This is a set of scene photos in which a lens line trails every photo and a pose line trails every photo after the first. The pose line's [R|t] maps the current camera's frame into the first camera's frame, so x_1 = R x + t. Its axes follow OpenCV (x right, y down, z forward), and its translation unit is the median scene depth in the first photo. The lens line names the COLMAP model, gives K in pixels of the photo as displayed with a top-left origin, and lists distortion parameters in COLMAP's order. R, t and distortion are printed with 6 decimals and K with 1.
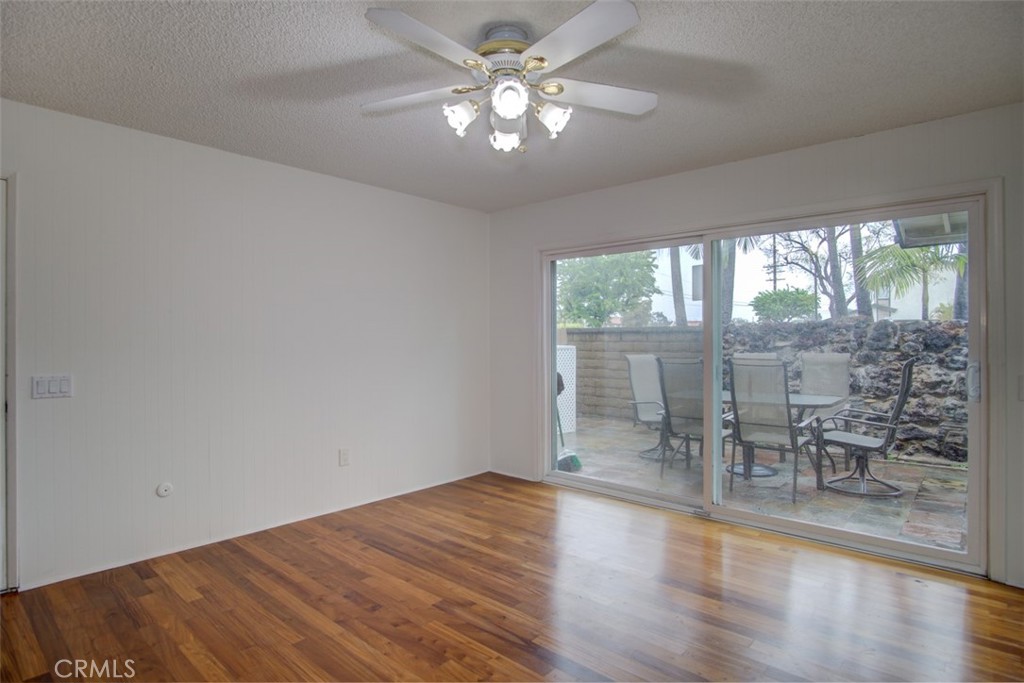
lens RADIAL K [[542.5, 0, 507.7], [0, 542.5, 337.2], [0, 0, 1]] dist [-0.024208, 0.001833]
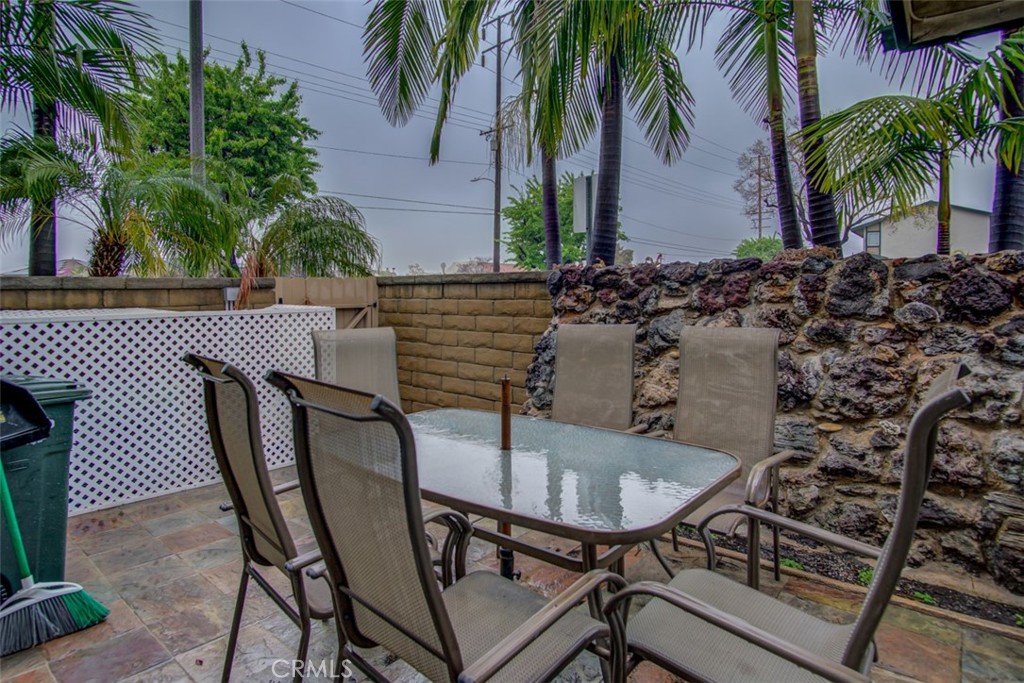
lens RADIAL K [[556.3, 0, 512.5], [0, 556.3, 298.9], [0, 0, 1]] dist [-0.023619, 0.000325]
pose [[0.999556, -0.003077, 0.029651, 0.388692], [0.002584, 0.999858, 0.016651, -0.001929], [-0.029698, -0.016567, 0.999422, 0.534618]]
